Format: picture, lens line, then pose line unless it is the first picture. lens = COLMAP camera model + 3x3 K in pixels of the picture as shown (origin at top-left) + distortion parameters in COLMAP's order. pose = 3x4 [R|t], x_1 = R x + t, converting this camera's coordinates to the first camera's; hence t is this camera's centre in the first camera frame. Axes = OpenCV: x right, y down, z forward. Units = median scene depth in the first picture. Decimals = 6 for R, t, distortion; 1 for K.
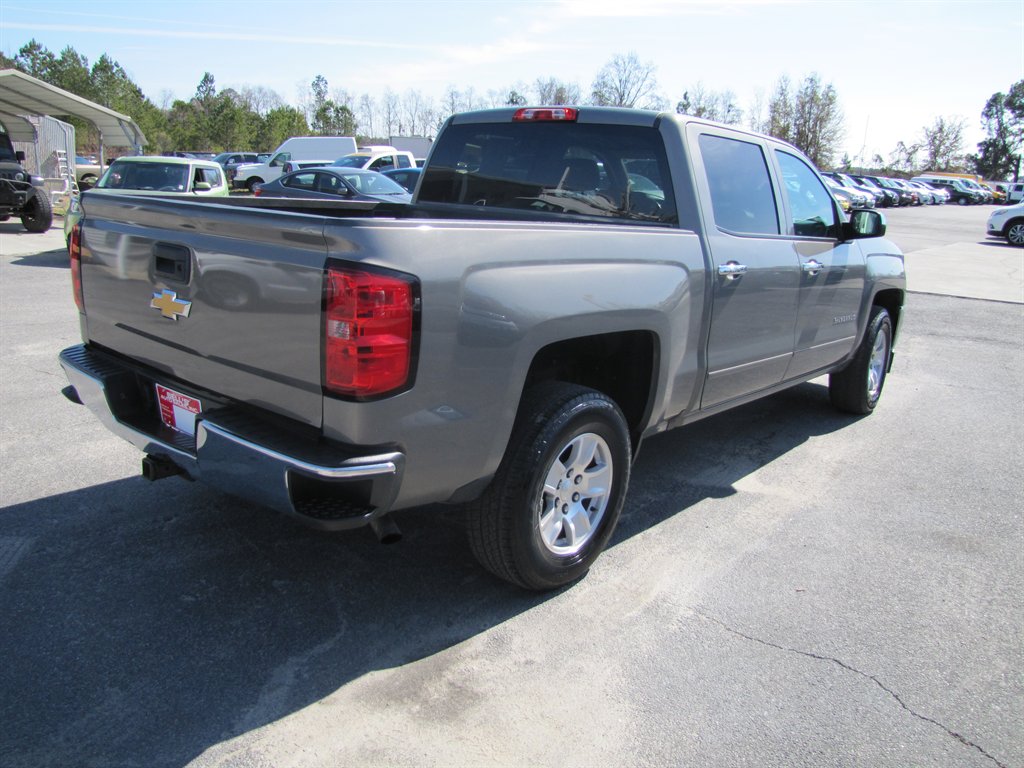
lens RADIAL K [[849.0, 0, 502.3], [0, 849.0, 380.4], [0, 0, 1]] dist [-0.183128, 0.159326]
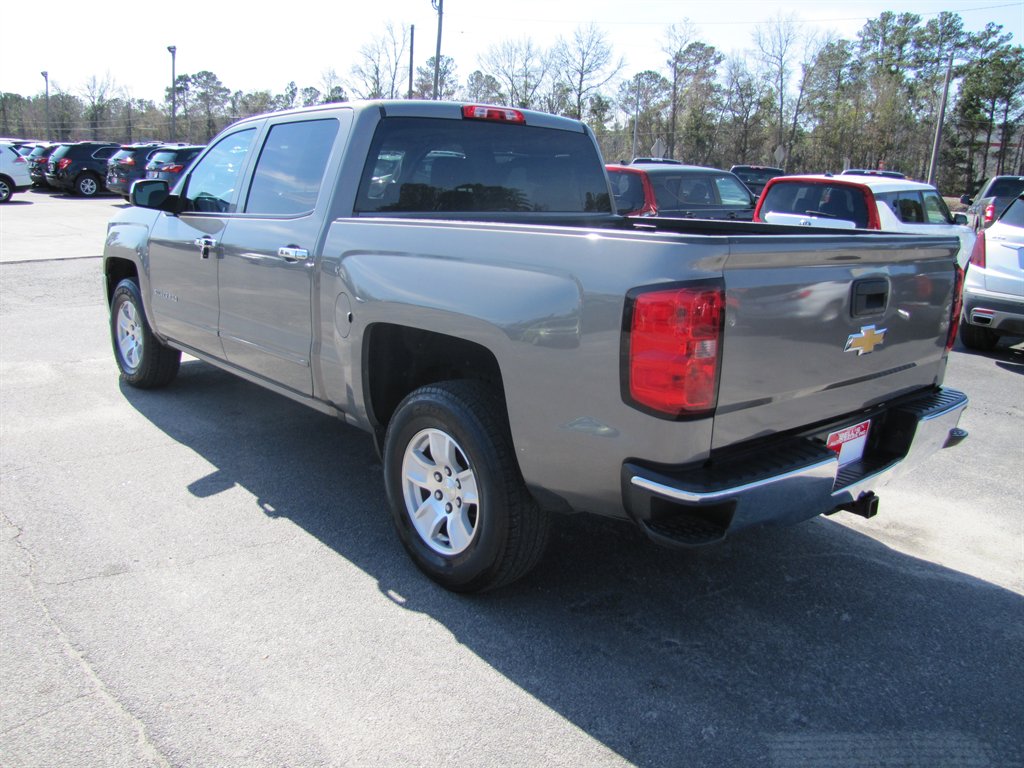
lens RADIAL K [[849.0, 0, 502.3], [0, 849.0, 380.4], [0, 0, 1]] dist [-0.183128, 0.159326]
pose [[0.166558, -0.274866, 0.946946, -0.080224], [0.207284, 0.948661, 0.238905, -0.020977], [-0.963998, 0.156496, 0.214982, 0.068438]]
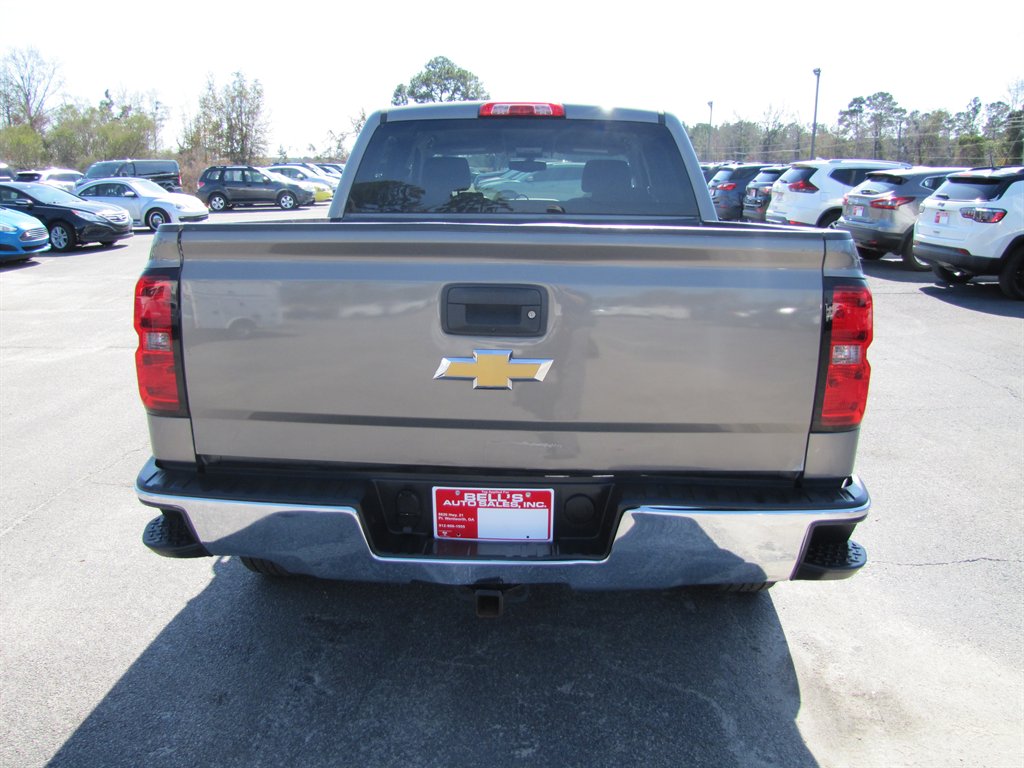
lens RADIAL K [[849.0, 0, 502.3], [0, 849.0, 380.4], [0, 0, 1]] dist [-0.183128, 0.159326]
pose [[0.795741, -0.181501, 0.577801, -0.046000], [0.178122, 0.981980, 0.063156, -0.007146], [-0.578852, 0.052663, 0.813730, 0.022761]]
